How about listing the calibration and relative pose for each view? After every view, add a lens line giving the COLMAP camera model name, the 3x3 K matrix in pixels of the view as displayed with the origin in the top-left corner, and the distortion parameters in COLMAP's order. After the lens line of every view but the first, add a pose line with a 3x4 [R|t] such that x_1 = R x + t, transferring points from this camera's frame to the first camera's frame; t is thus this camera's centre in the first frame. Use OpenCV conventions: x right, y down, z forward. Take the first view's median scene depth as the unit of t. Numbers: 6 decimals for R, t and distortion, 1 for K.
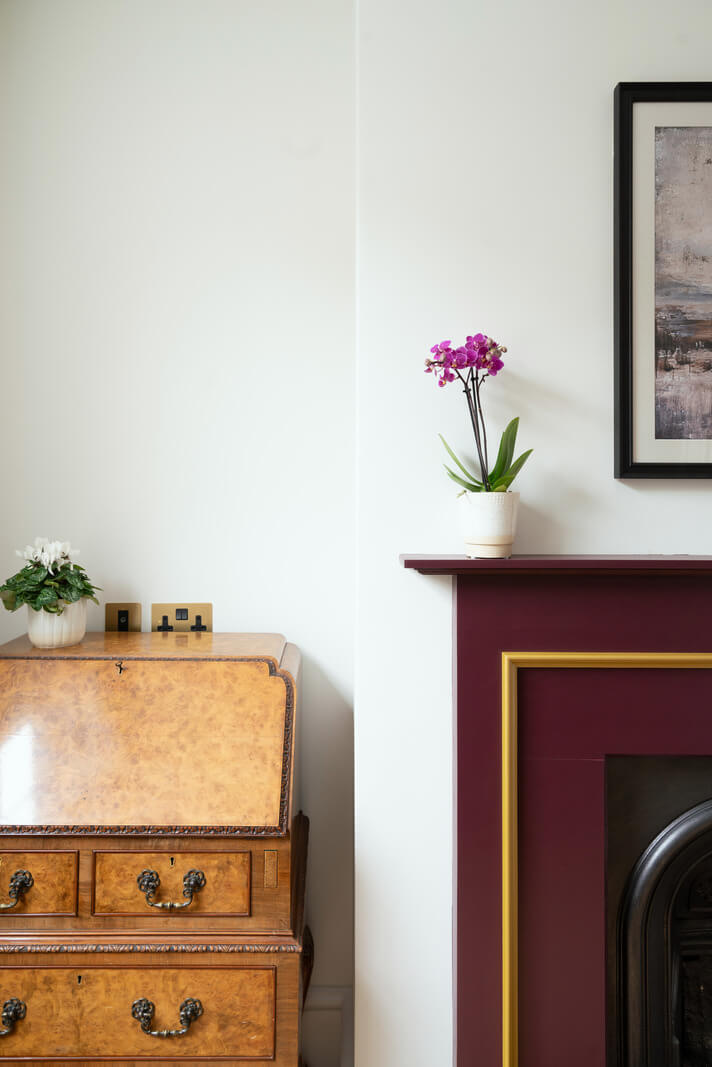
lens RADIAL K [[608.8, 0, 243.3], [0, 608.8, 499.5], [0, 0, 1]] dist [0.006140, 0.000691]
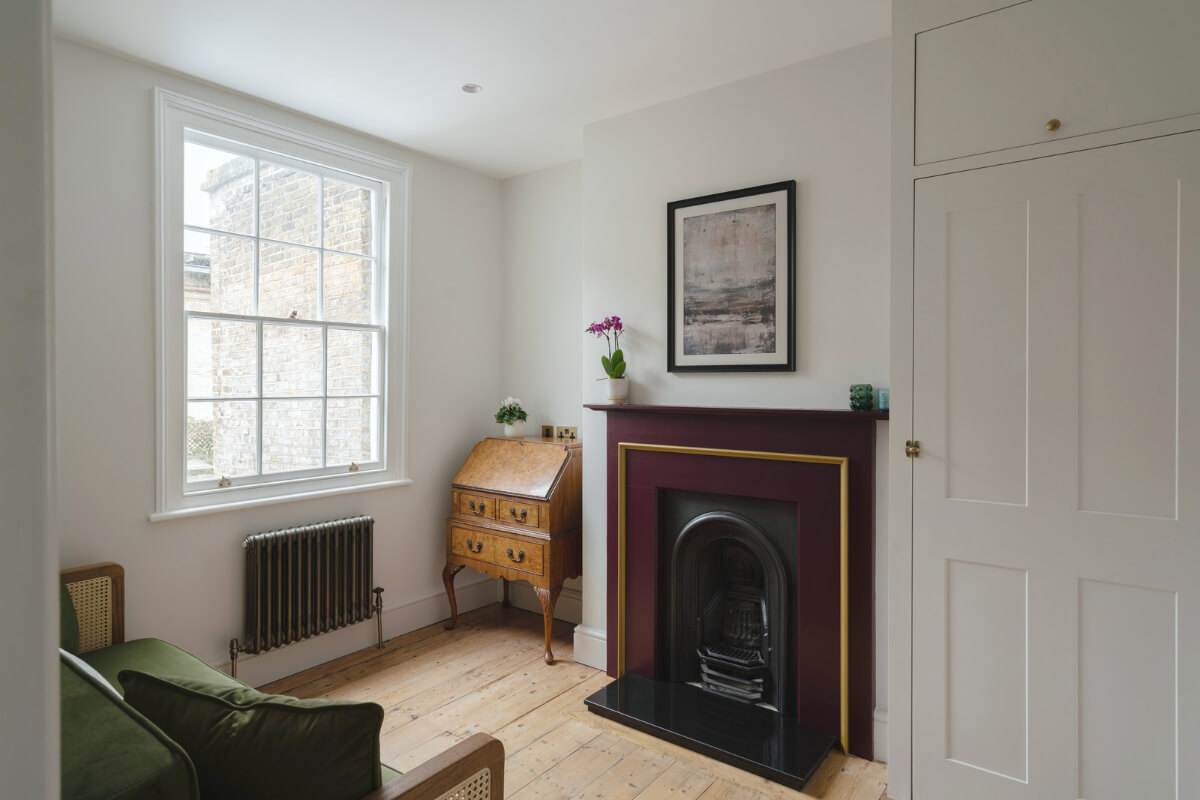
lens RADIAL K [[684.7, 0, 601.6], [0, 684.7, 398.1], [0, 0, 1]] dist [0.006140, 0.000691]
pose [[0.796592, 0.012282, -0.604392, 1.986756], [0.006112, 0.999579, 0.028367, -0.012186], [0.604486, -0.026291, 0.796182, -1.241808]]
